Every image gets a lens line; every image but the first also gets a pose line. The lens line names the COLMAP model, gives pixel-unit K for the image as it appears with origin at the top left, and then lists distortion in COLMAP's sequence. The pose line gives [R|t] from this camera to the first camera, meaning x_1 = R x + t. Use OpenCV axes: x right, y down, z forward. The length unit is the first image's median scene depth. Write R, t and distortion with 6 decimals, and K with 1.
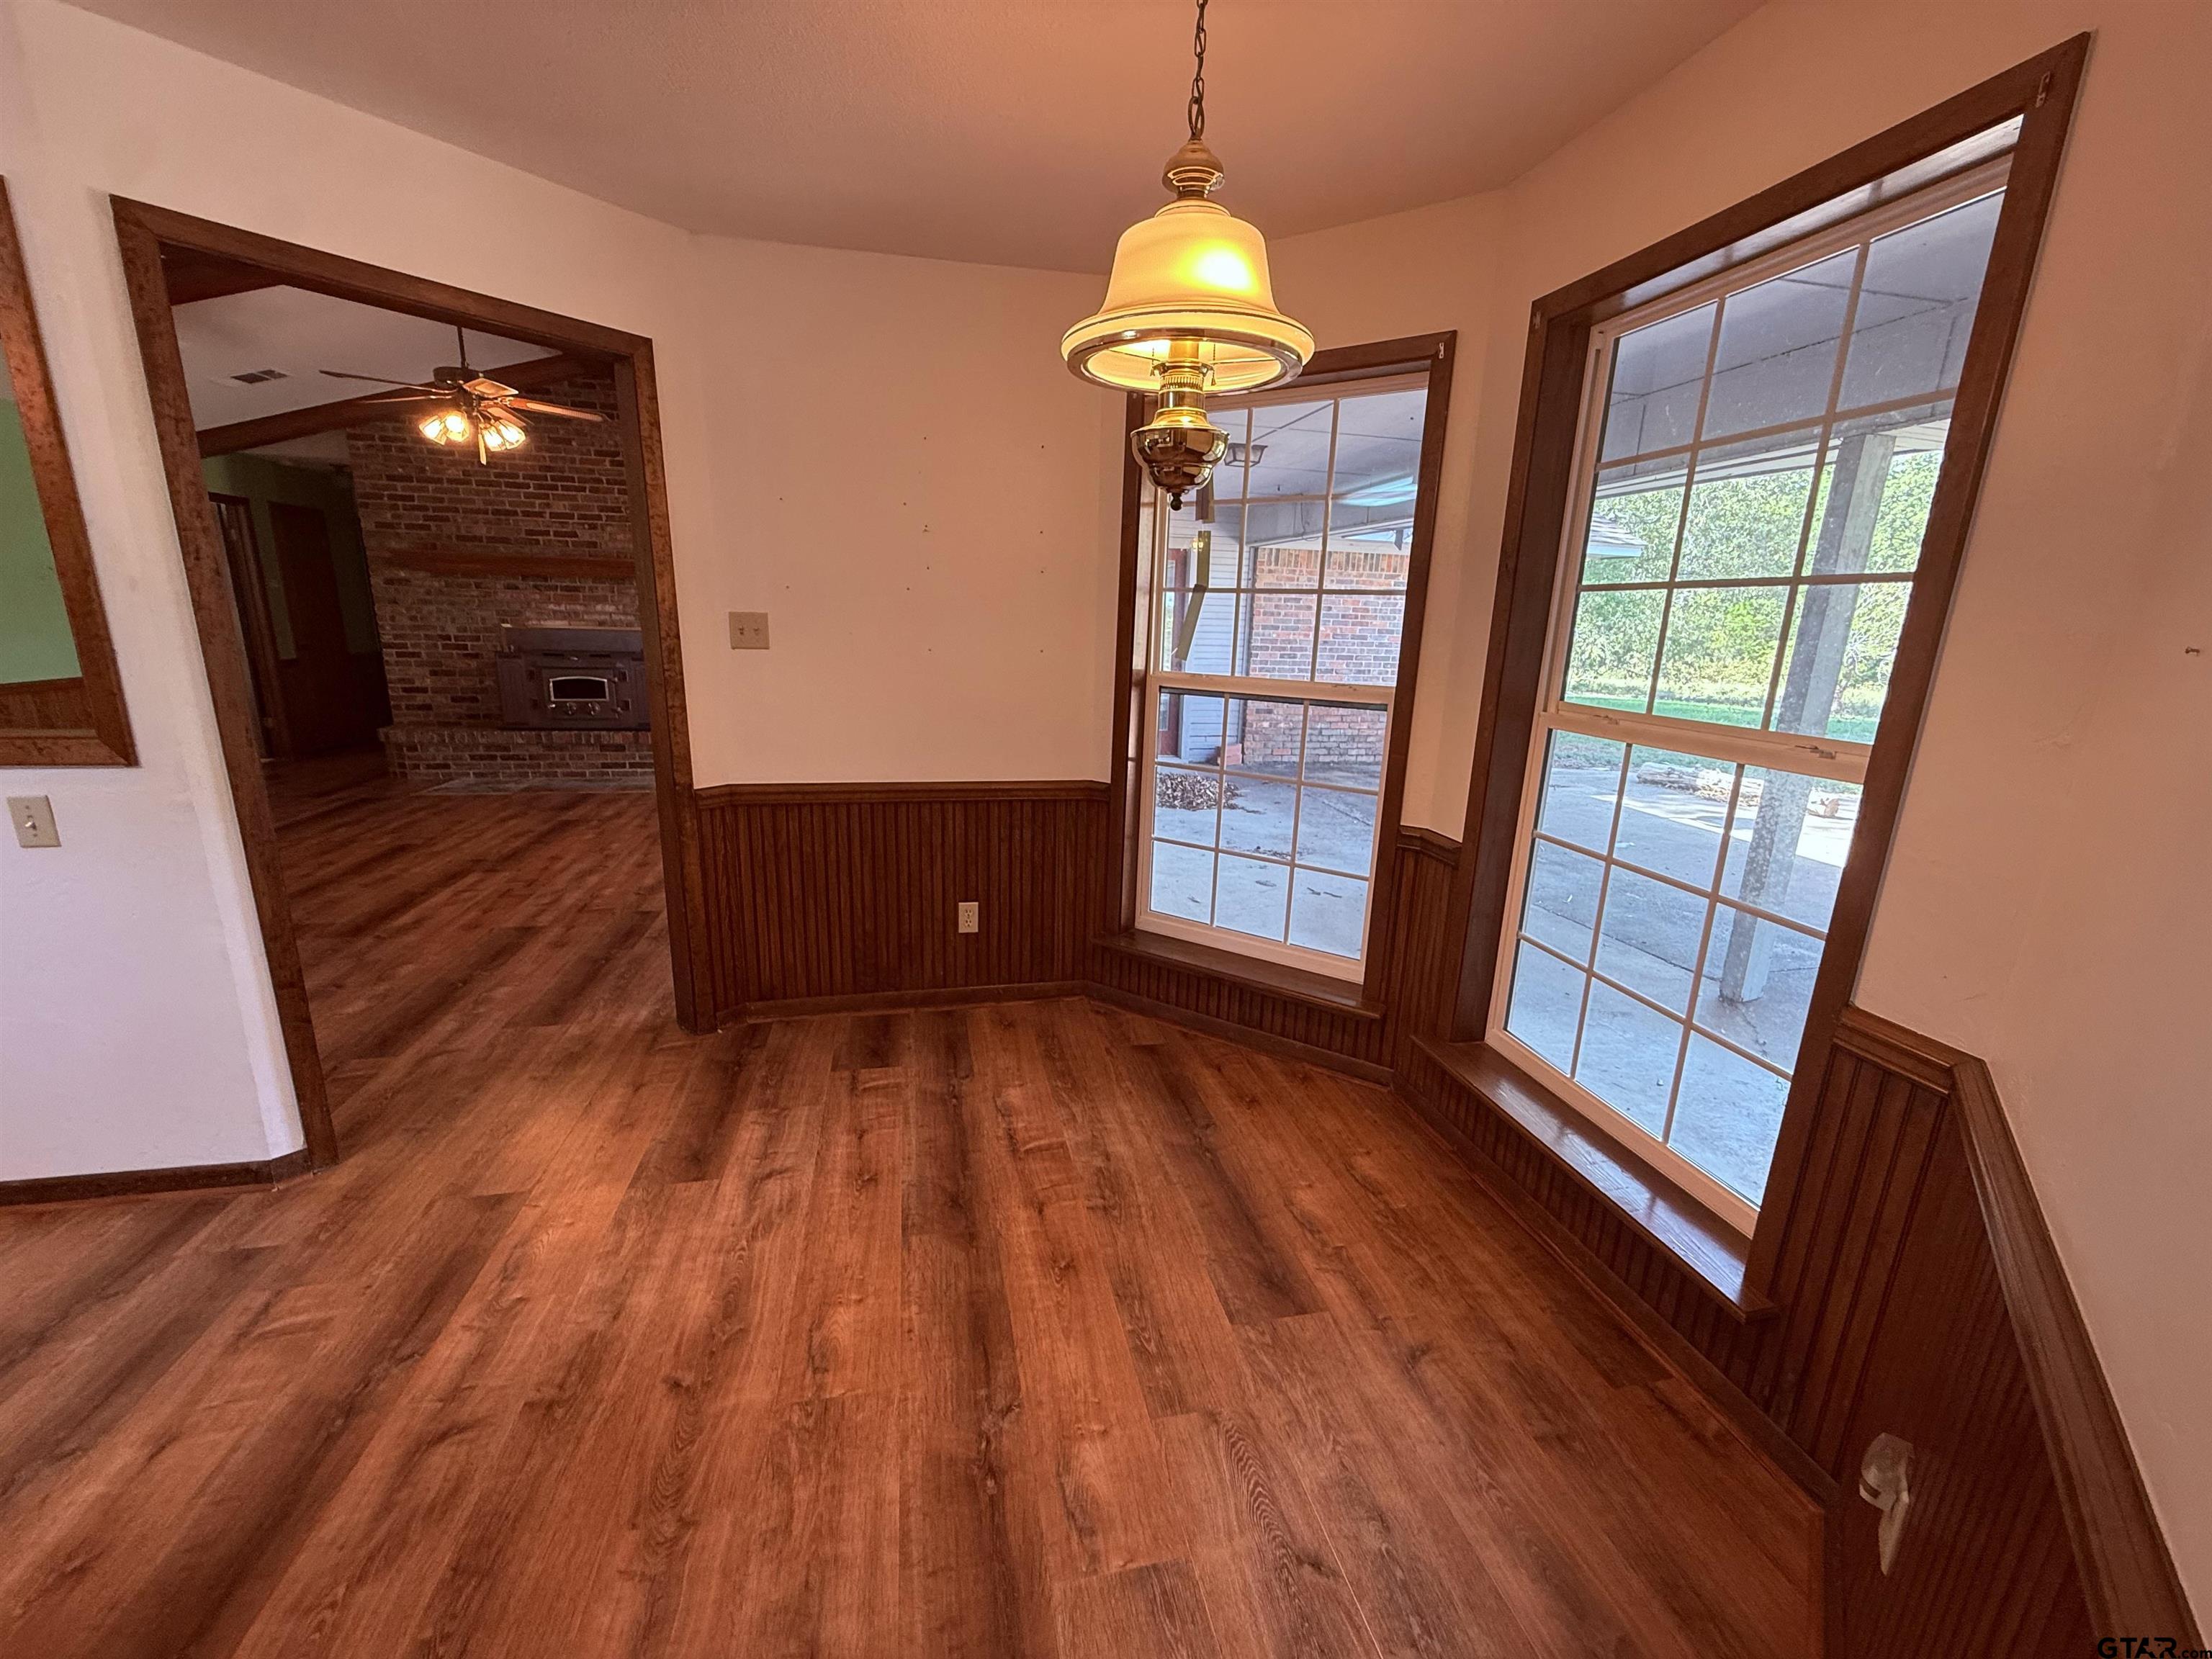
lens RADIAL K [[885.1, 0, 1101.1], [0, 885.1, 833.3], [0, 0, 1]] dist [-0.003756, -0.000096]
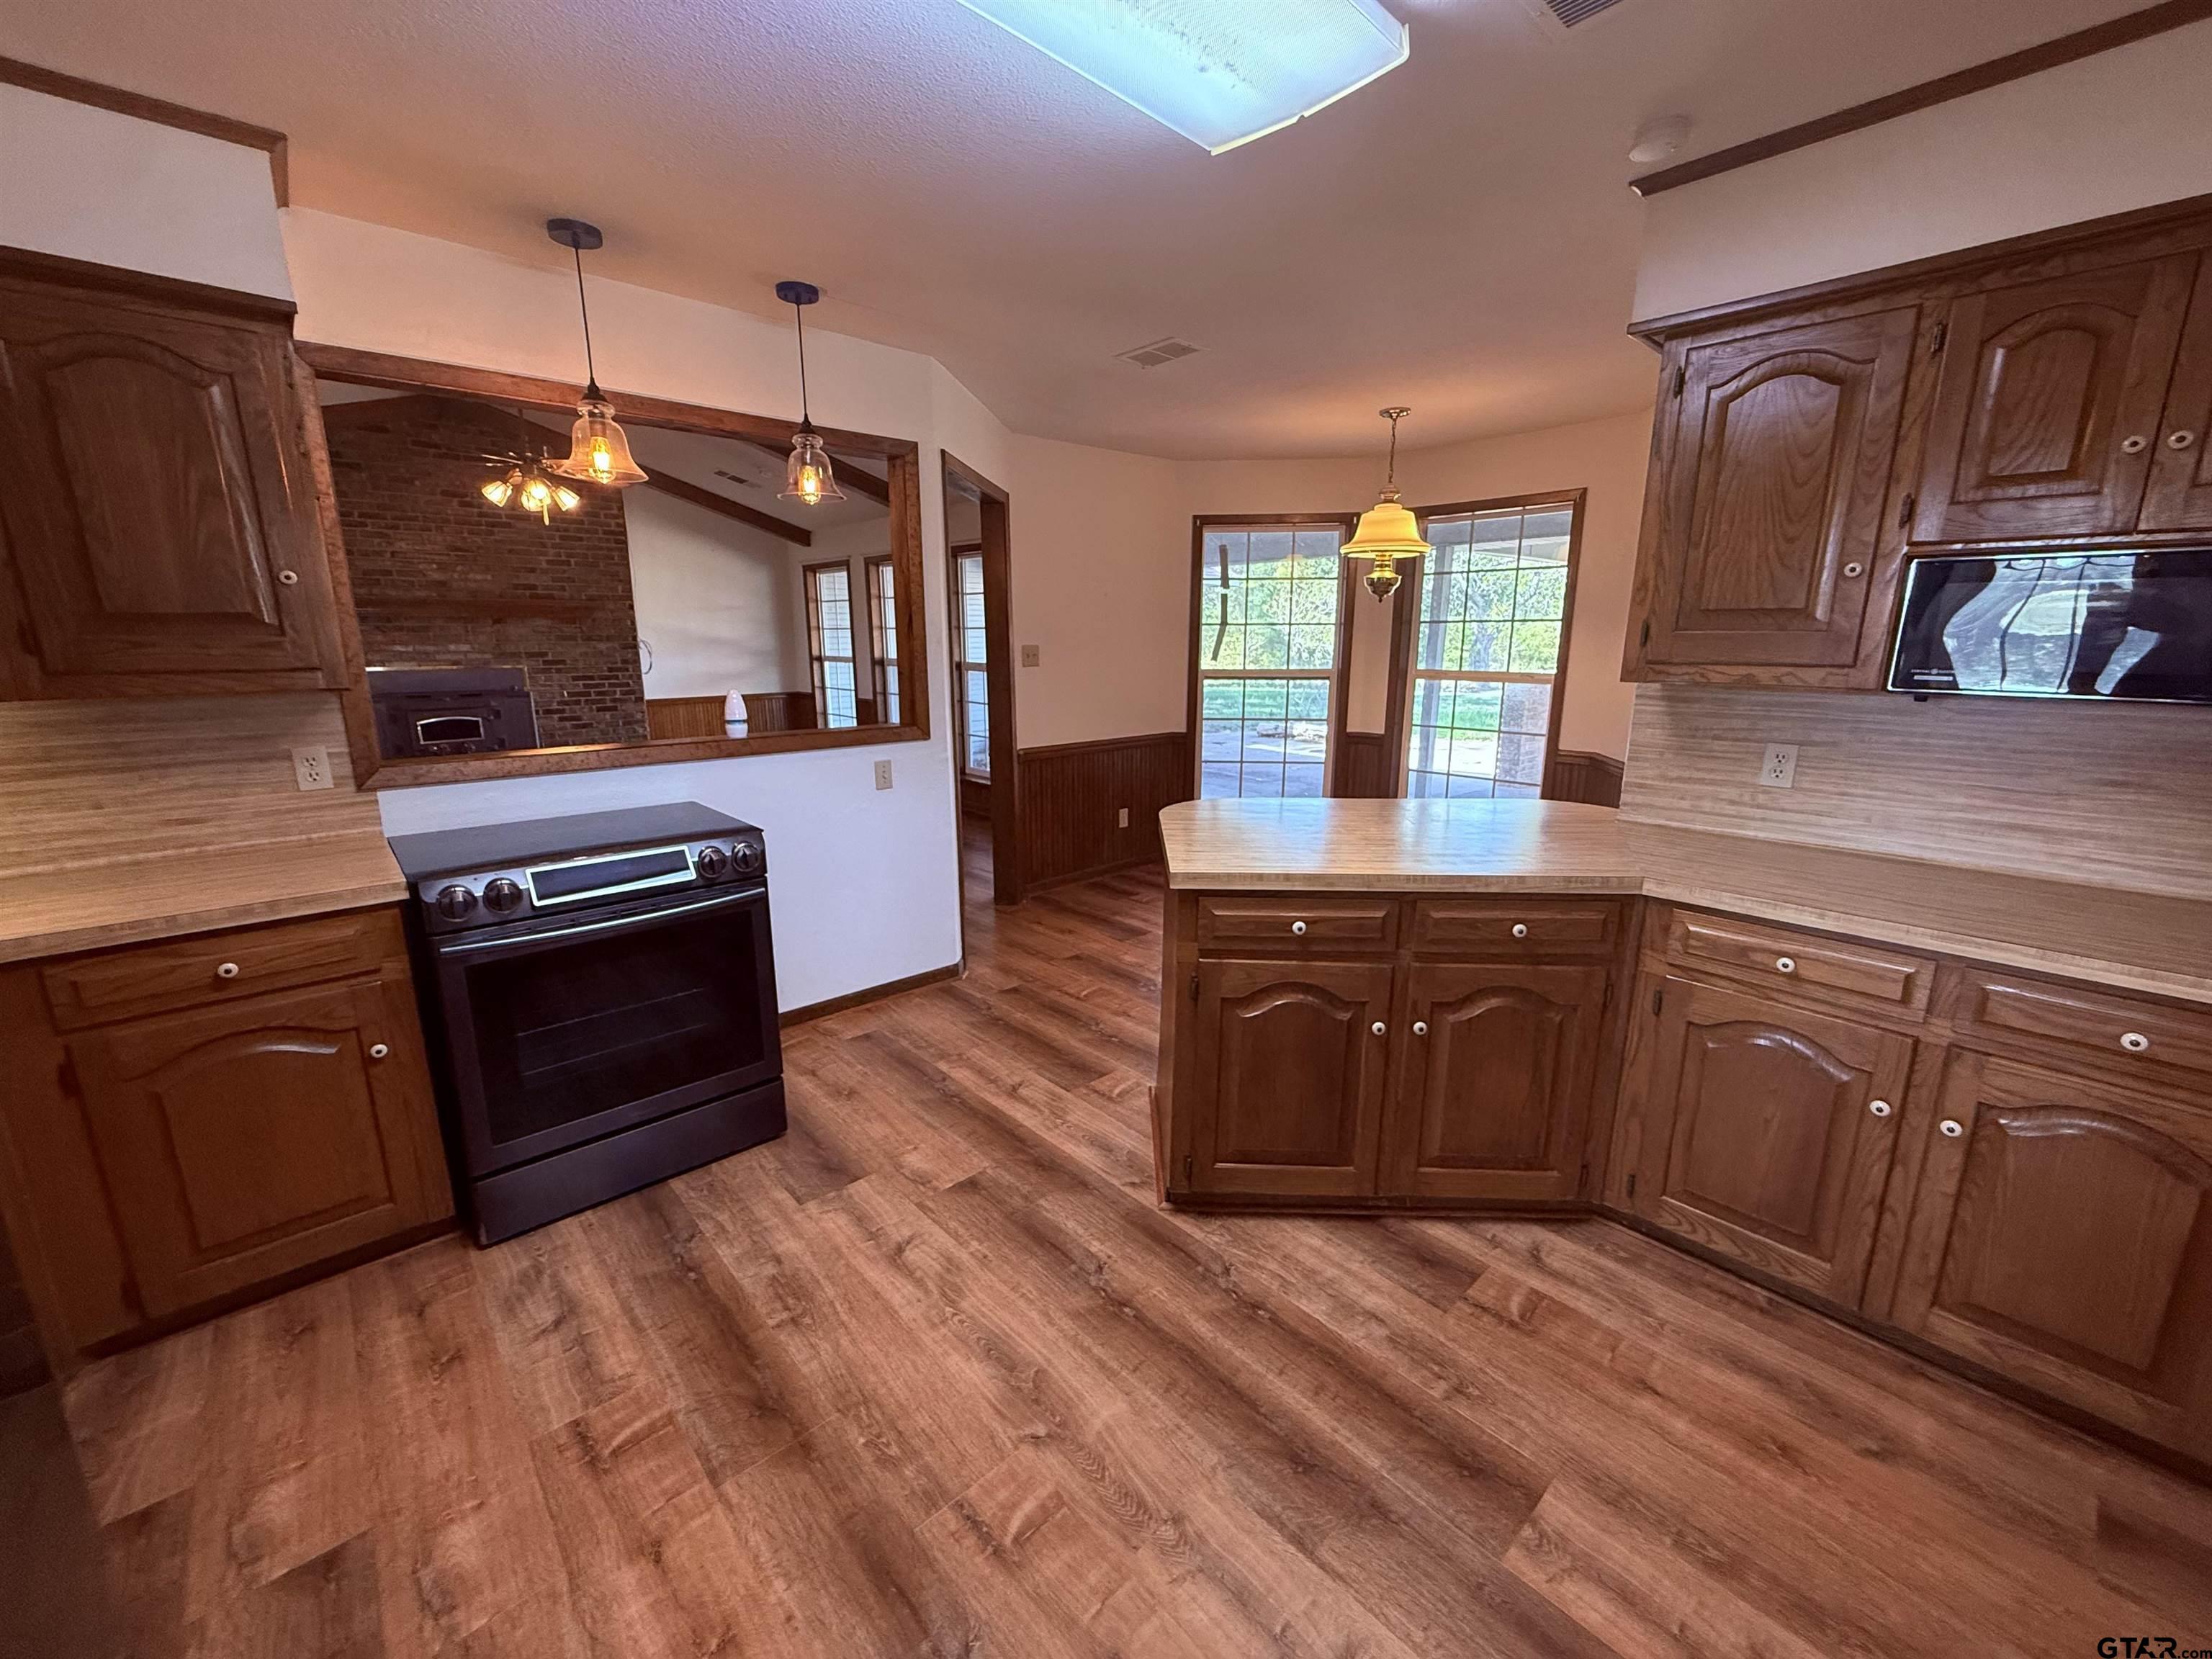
lens RADIAL K [[885.1, 0, 1108.2], [0, 885.1, 831.5], [0, 0, 1]] dist [-0.003756, -0.000096]
pose [[0.859641, -0.138780, 0.491689, -1.031058], [0.146547, 0.988938, 0.022916, 0.077373], [-0.489430, 0.052356, 0.870470, -0.479278]]
